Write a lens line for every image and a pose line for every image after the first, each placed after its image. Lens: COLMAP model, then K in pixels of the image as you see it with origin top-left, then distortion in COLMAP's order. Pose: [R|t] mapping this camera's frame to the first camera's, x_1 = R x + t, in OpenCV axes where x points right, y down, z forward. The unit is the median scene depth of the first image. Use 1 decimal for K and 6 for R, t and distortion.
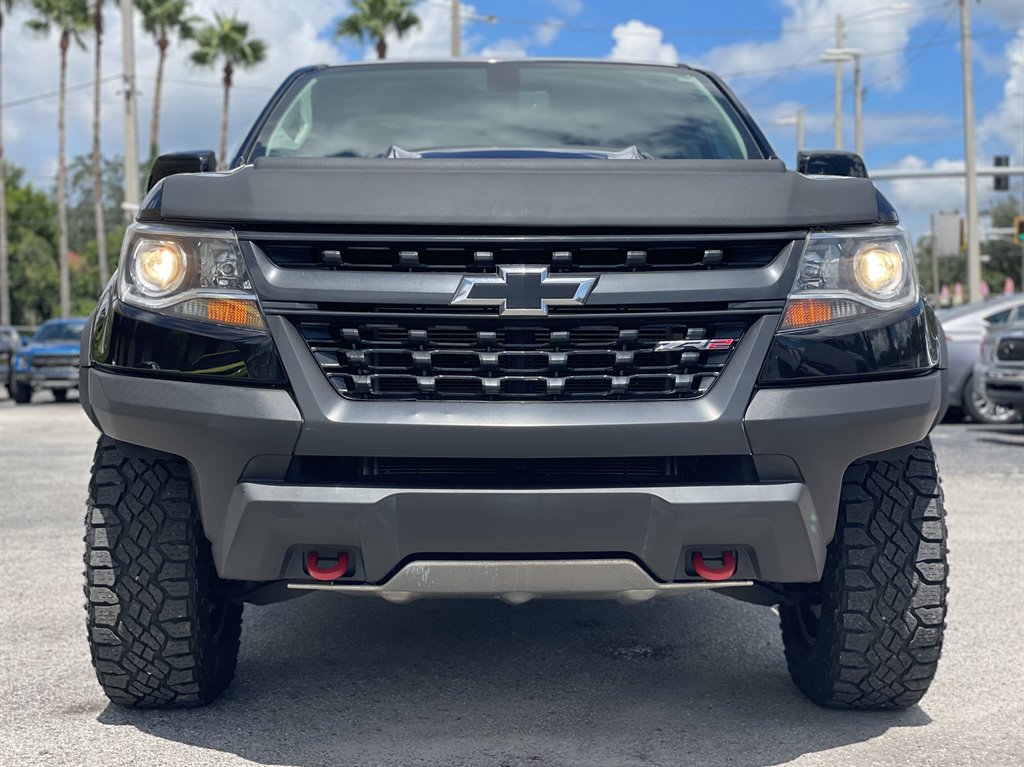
lens RADIAL K [[1672.8, 0, 509.3], [0, 1672.8, 389.4], [0, 0, 1]] dist [0.094303, 0.000000]
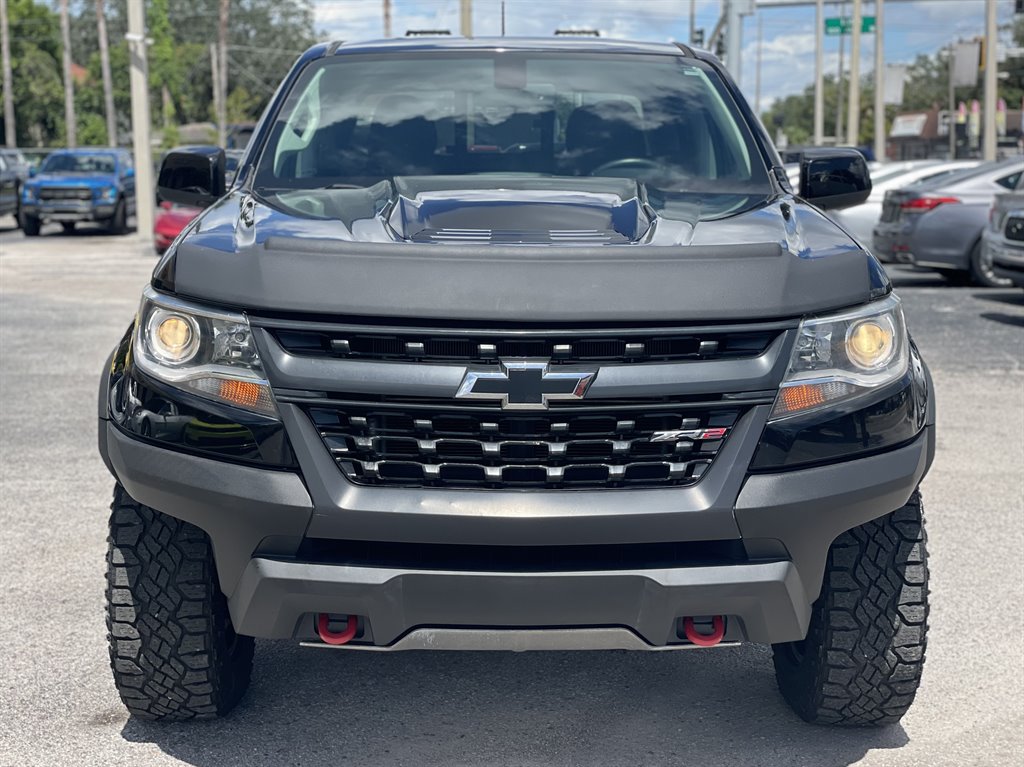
lens RADIAL K [[1672.8, 0, 515.6], [0, 1672.8, 391.8], [0, 0, 1]] dist [0.094303, 0.000000]
pose [[0.999970, 0.007600, -0.001511, 0.003563], [-0.007368, 0.992959, 0.118231, -0.151425], [0.002399, -0.118216, 0.992985, -0.027354]]
